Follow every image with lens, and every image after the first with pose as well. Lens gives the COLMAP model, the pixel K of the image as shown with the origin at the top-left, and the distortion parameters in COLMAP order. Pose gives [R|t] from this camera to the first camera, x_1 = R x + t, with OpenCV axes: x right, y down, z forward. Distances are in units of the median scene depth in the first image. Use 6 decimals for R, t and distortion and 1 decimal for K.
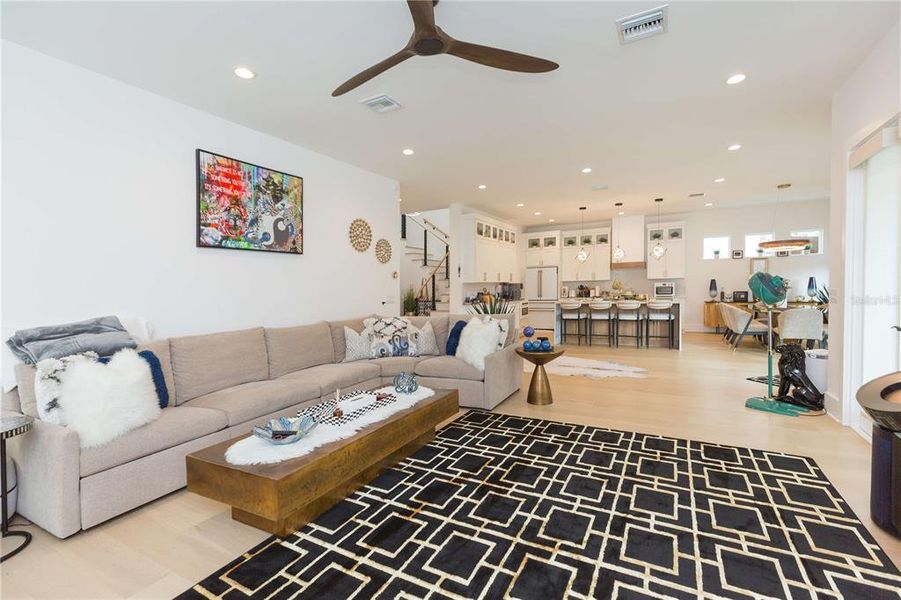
lens RADIAL K [[407.7, 0, 453.8], [0, 407.7, 303.9], [0, 0, 1]] dist [0.006151, -0.001815]
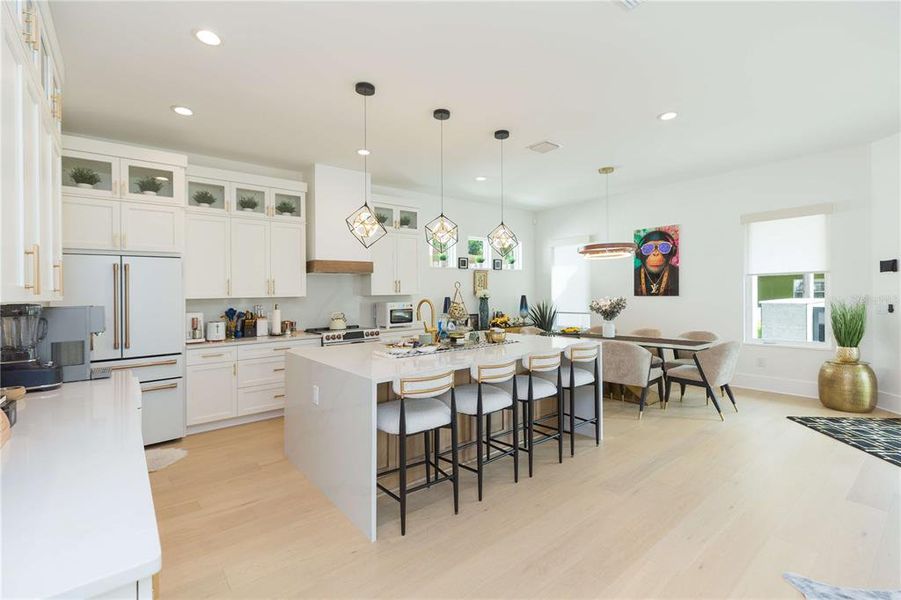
lens RADIAL K [[407.7, 0, 446.6], [0, 407.7, 297.4], [0, 0, 1]] dist [0.006151, -0.001815]
pose [[0.391564, 0.006517, 0.920128, 0.061413], [0.042545, 0.998777, -0.025179, -0.106989], [-0.919167, 0.049006, 0.390808, 1.819996]]
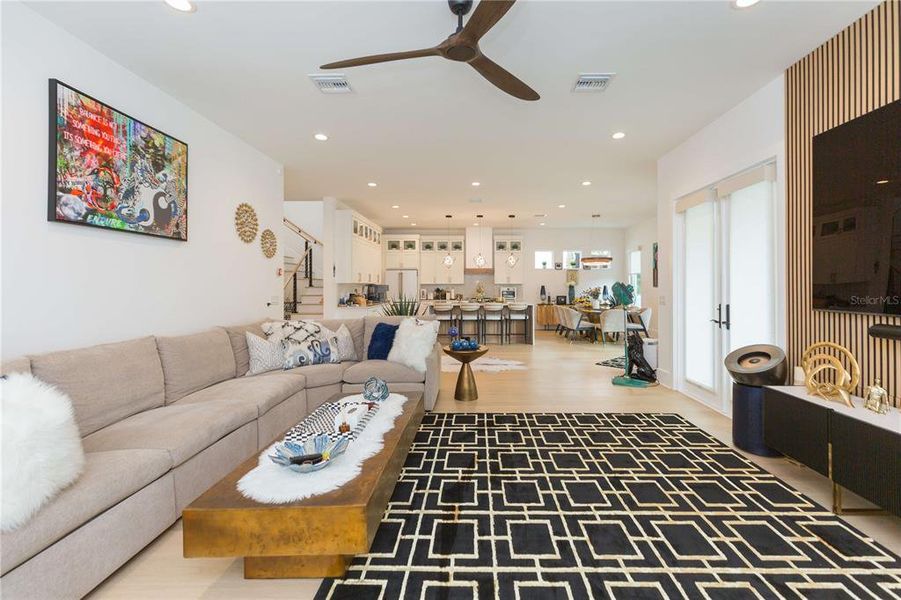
lens RADIAL K [[407.7, 0, 483.7], [0, 407.7, 300.0], [0, 0, 1]] dist [0.006151, -0.001815]
pose [[0.878890, 0.007858, 0.476960, -0.244167], [-0.000766, 0.999886, -0.015063, 0.001641], [-0.477024, 0.012873, 0.878796, 0.041996]]
